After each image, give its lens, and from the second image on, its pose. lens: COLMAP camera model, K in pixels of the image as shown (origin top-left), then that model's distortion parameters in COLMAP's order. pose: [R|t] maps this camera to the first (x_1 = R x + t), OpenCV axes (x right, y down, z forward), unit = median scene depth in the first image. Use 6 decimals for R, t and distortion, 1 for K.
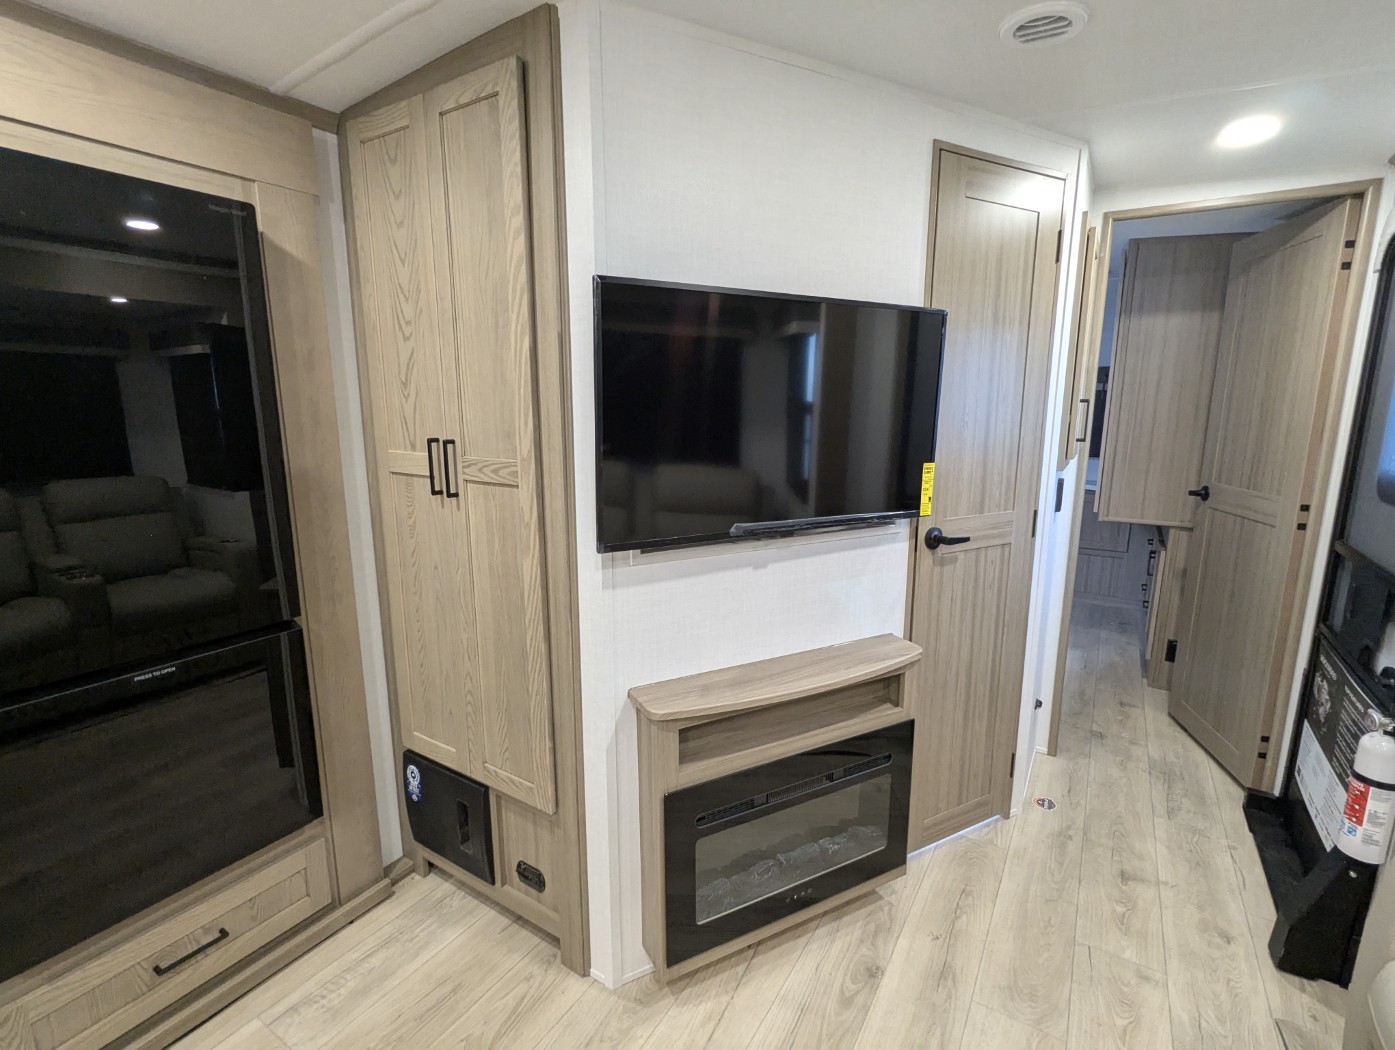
lens RADIAL K [[664.5, 0, 696.2], [0, 664.5, 525.1], [0, 0, 1]] dist [-0.003193, 0.003126]
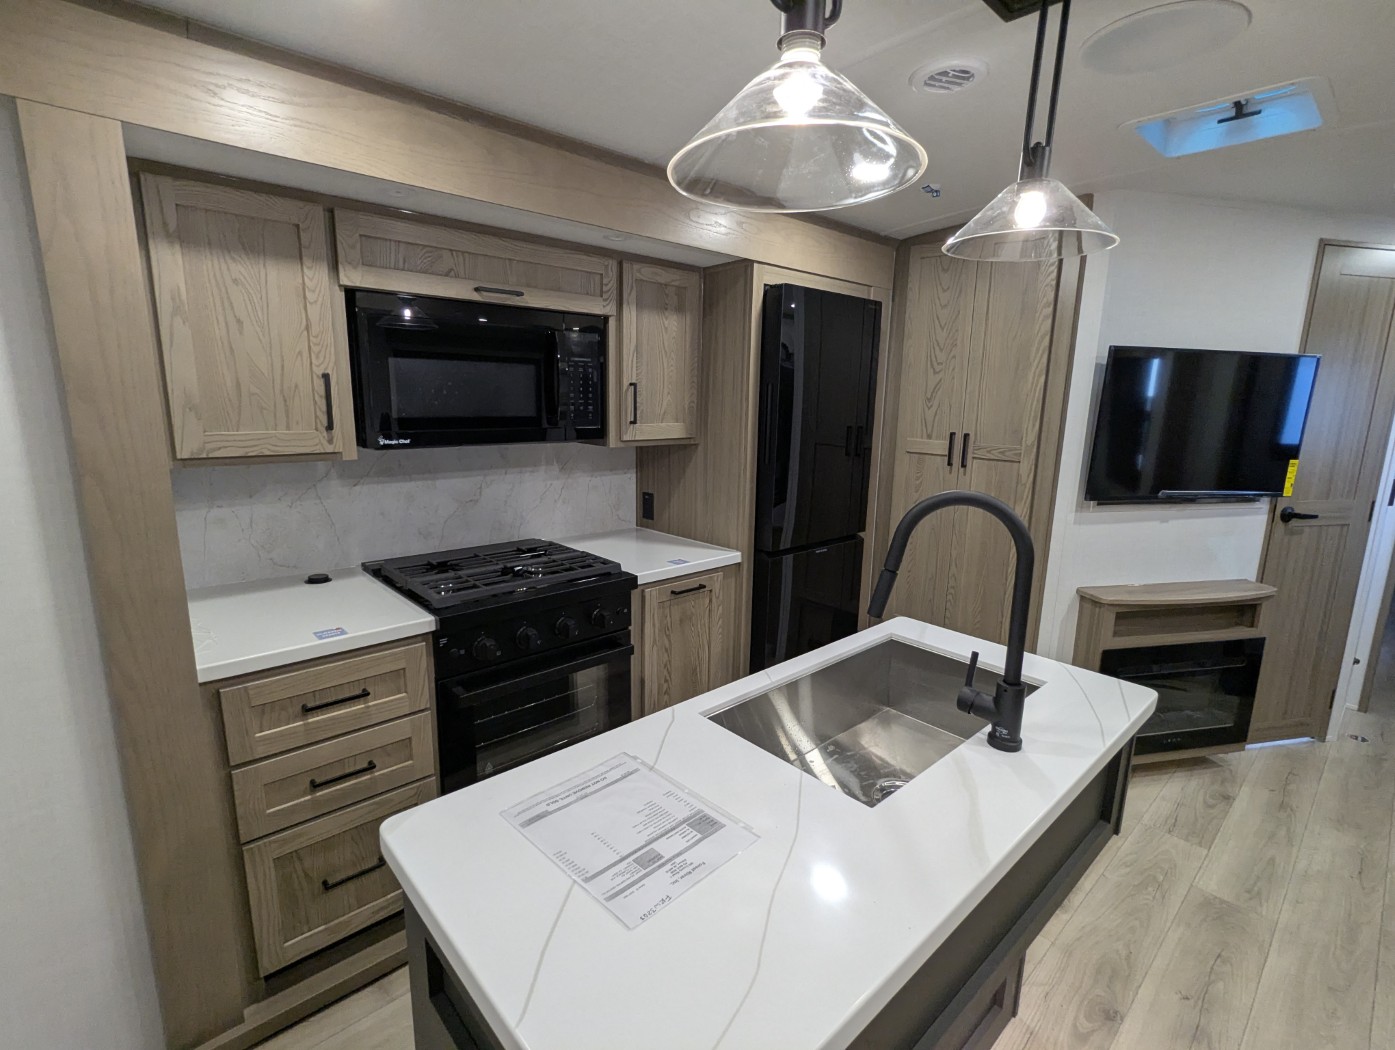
lens RADIAL K [[664.5, 0, 697.3], [0, 664.5, 526.8], [0, 0, 1]] dist [-0.003193, 0.003126]
pose [[0.963674, 0.067330, -0.258456, -0.513530], [-0.065752, 0.997727, 0.014754, 0.115177], [0.258862, 0.002776, 0.965910, -0.724173]]
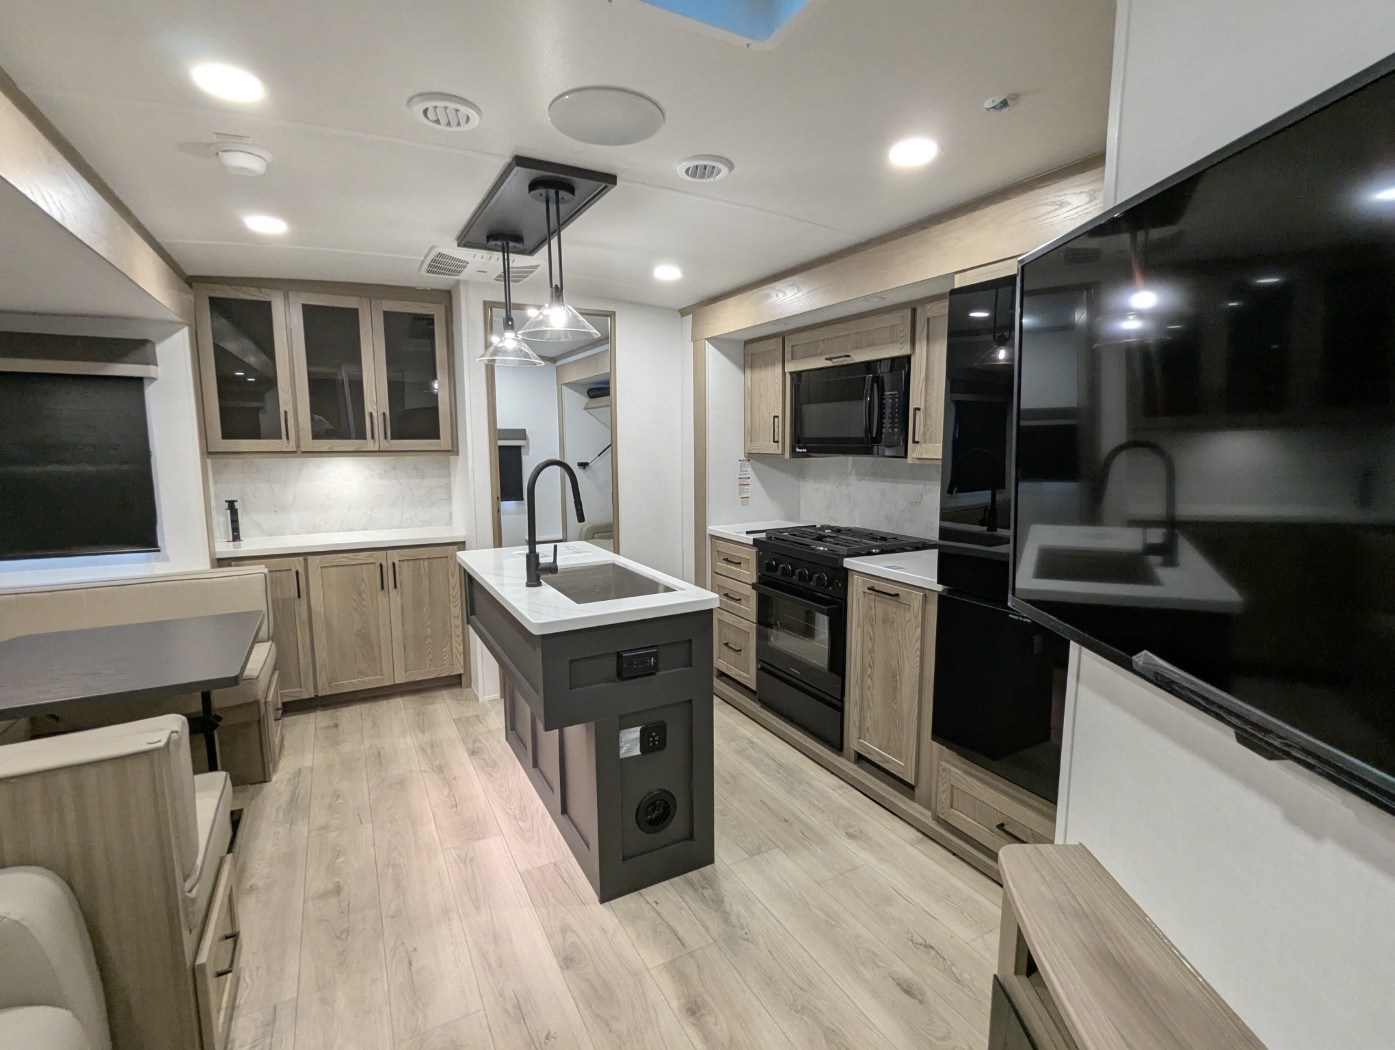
lens RADIAL K [[664.5, 0, 698.6], [0, 664.5, 524.5], [0, 0, 1]] dist [-0.003193, 0.003126]
pose [[-0.489365, 0.113748, -0.864629, 0.540839], [-0.160021, 0.962911, 0.217247, -0.124871], [0.857272, 0.244672, -0.453013, 0.771369]]
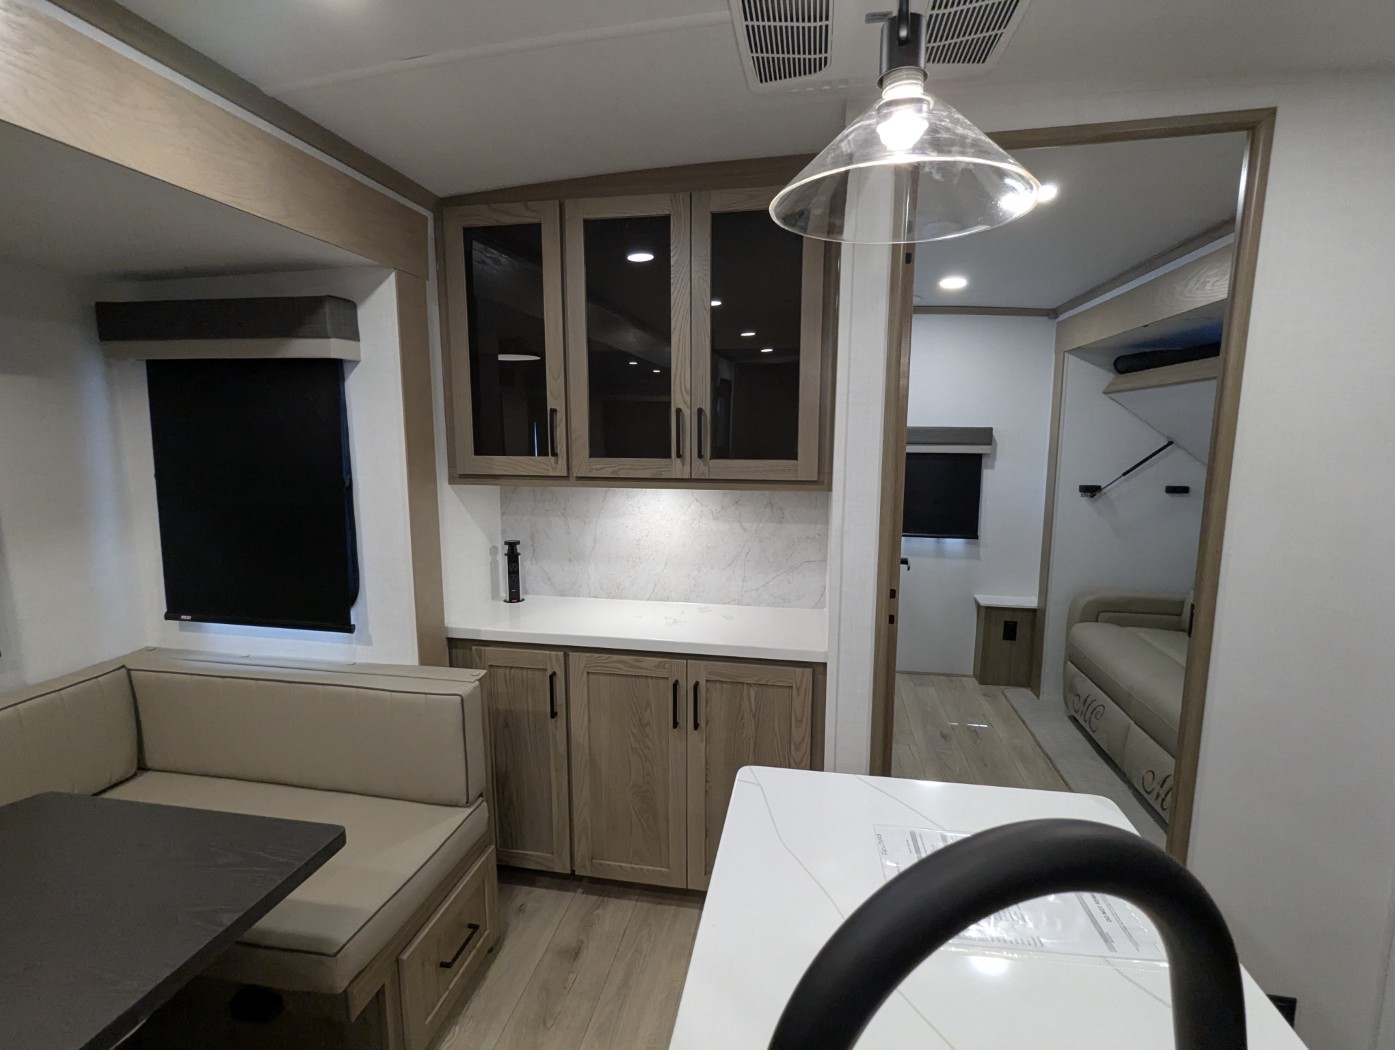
lens RADIAL K [[664.5, 0, 695.1], [0, 664.5, 528.0], [0, 0, 1]] dist [-0.003193, 0.003126]
pose [[-0.930403, 0.053887, -0.362556, -0.318614], [-0.068756, 0.945918, 0.317036, -0.024697], [0.360033, 0.319899, -0.876380, 0.001760]]
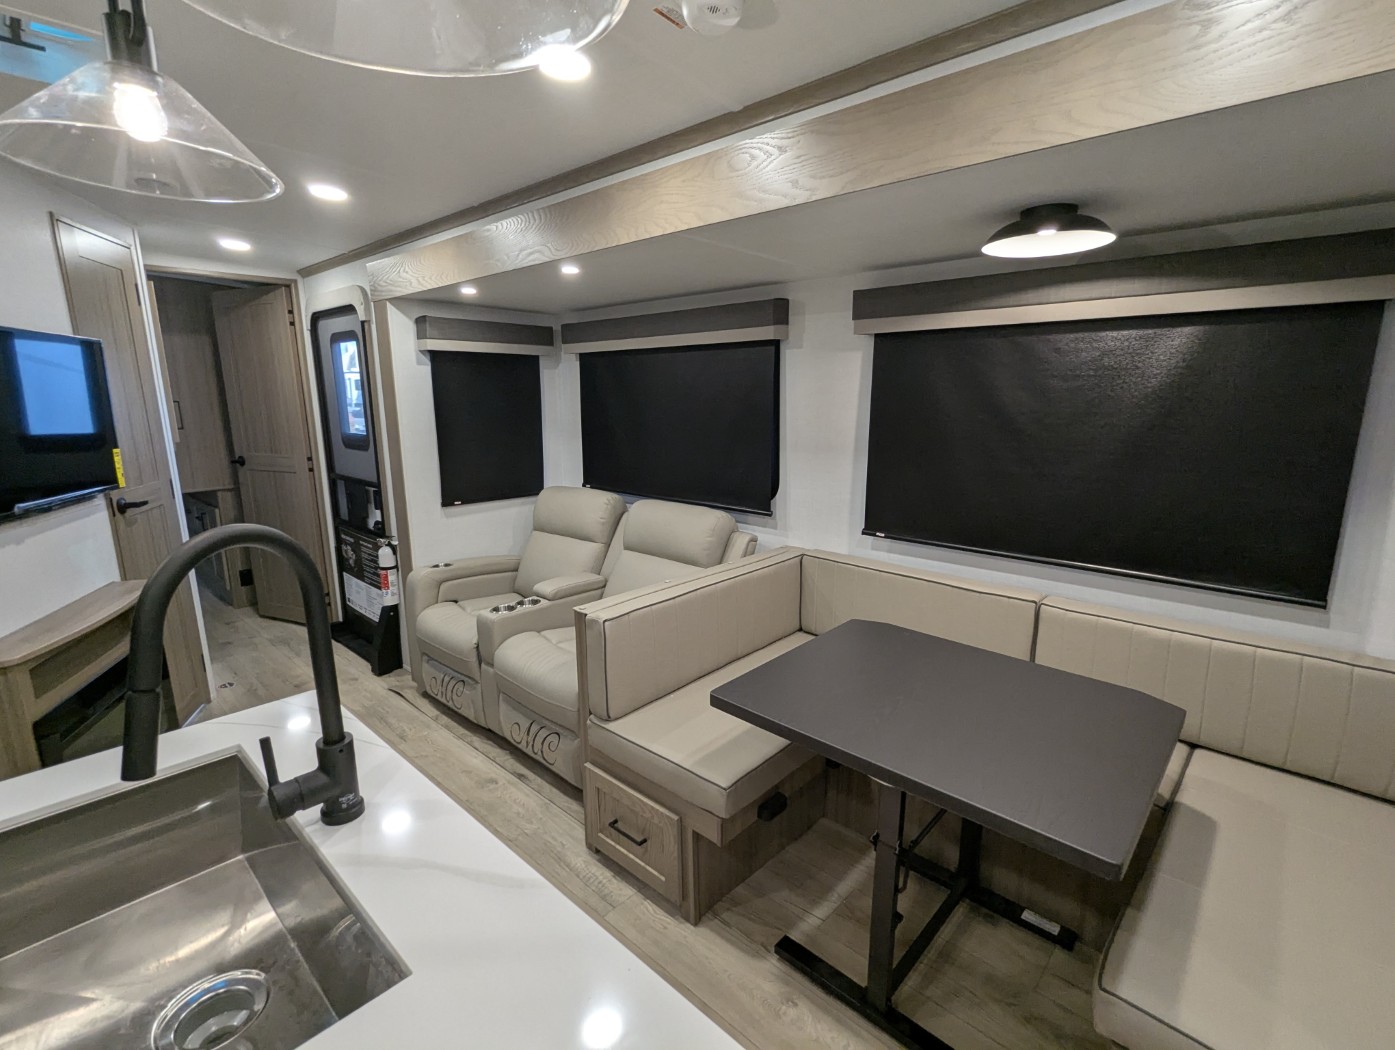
lens RADIAL K [[664.5, 0, 695.9], [0, 664.5, 527.4], [0, 0, 1]] dist [-0.003193, 0.003126]
pose [[0.192222, -0.204852, 0.959732, -0.777845], [0.190280, 0.967190, 0.168333, 0.061846], [-0.962727, 0.150261, 0.224895, -0.452405]]
